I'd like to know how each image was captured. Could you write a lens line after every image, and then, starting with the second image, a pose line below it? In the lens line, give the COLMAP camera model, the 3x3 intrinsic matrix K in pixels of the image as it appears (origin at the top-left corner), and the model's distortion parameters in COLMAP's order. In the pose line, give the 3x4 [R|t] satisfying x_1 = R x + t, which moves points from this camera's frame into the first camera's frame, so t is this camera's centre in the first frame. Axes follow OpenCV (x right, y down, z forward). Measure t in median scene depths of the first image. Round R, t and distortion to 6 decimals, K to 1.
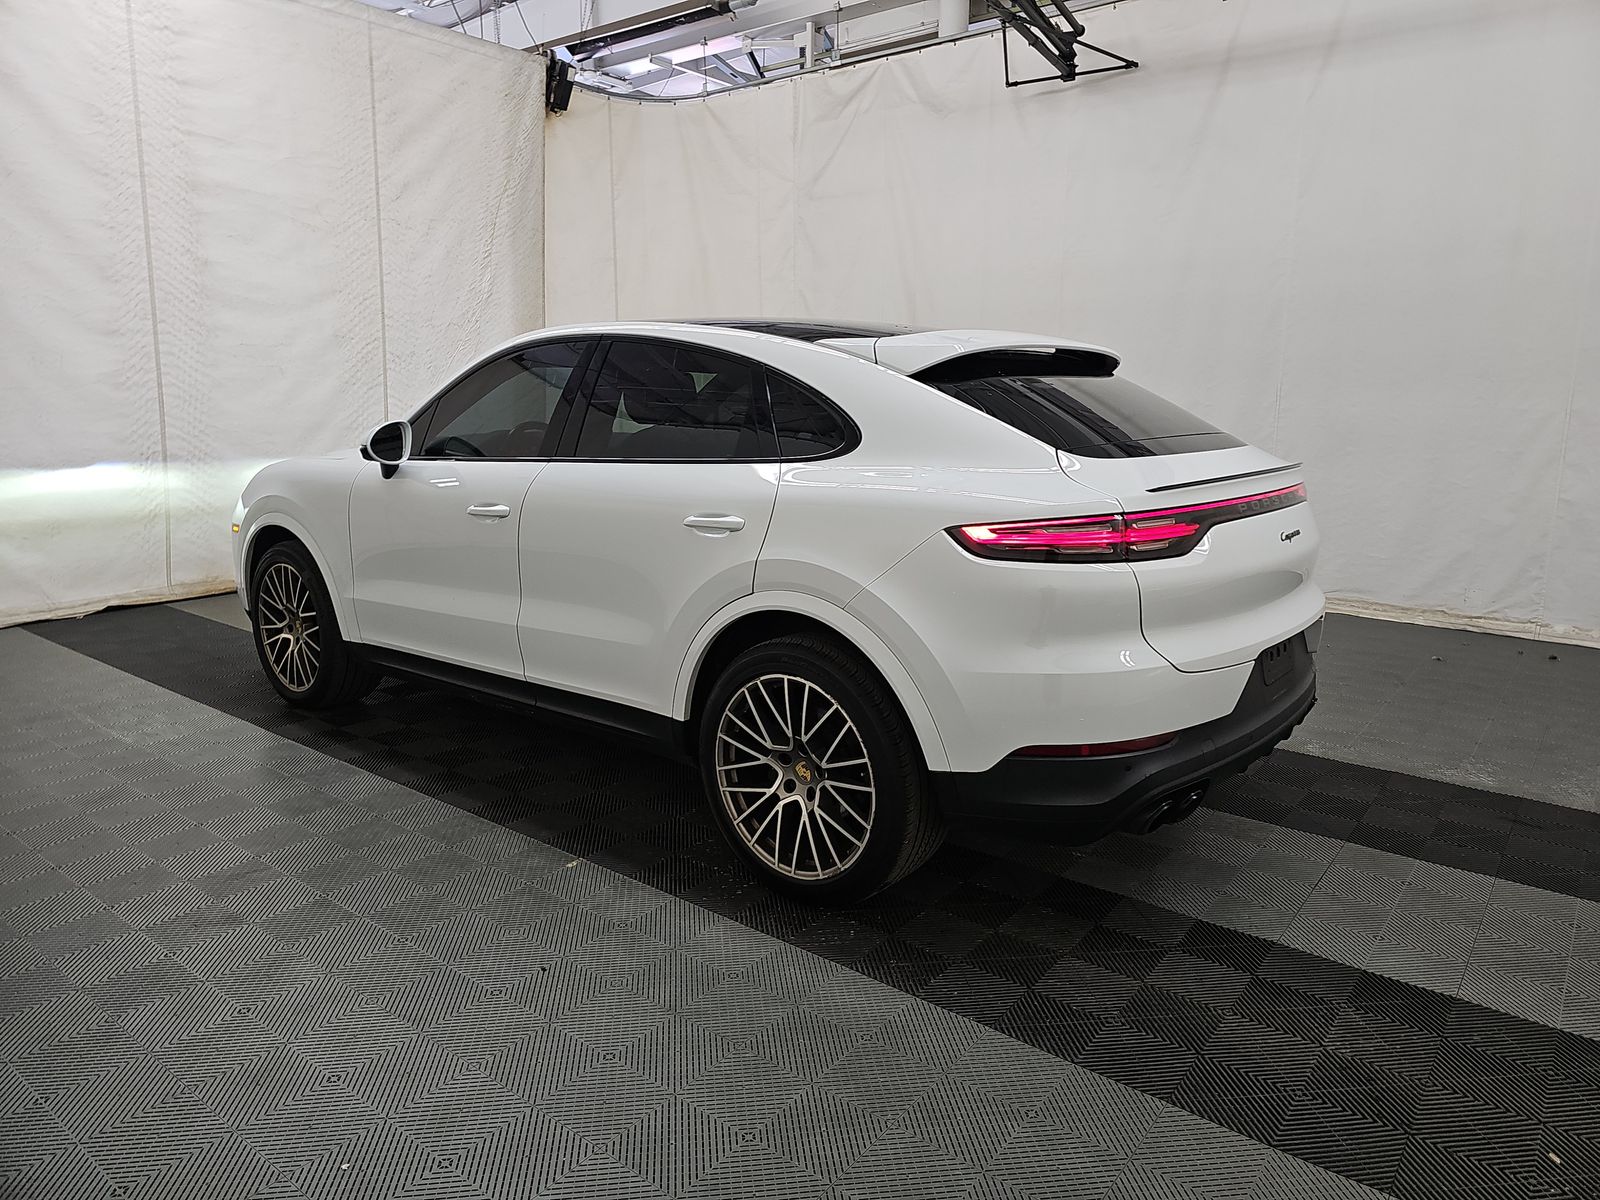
lens RADIAL K [[1067.9, 0, 800.0], [0, 1067.9, 600.0], [0, 0, 1]] dist [0.054201, -0.040854]
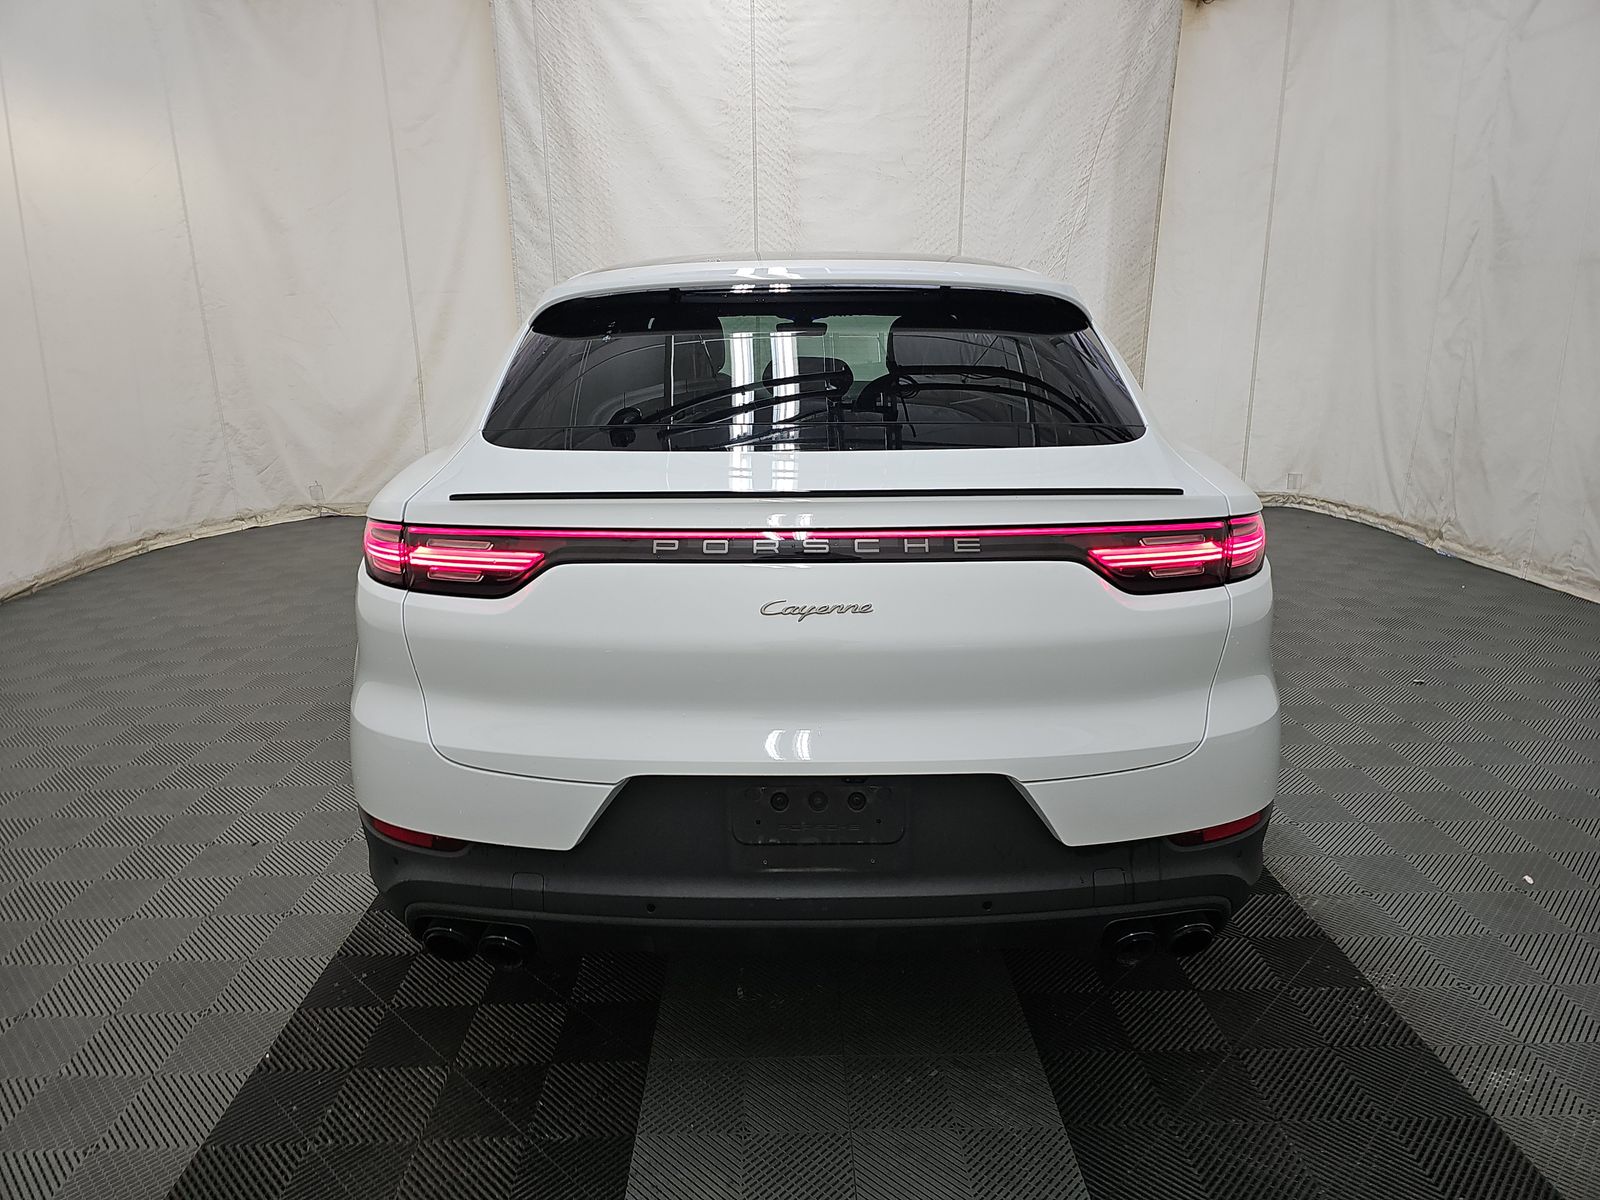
lens RADIAL K [[1062.9, 0, 835.9], [0, 1062.9, 606.7], [0, 0, 1]] dist [0.060591, -0.061524]
pose [[0.637965, 0.185307, -0.747437, 0.413133], [-0.134896, 0.982499, 0.128446, -0.062714], [0.758158, 0.018882, 0.651798, 0.297600]]
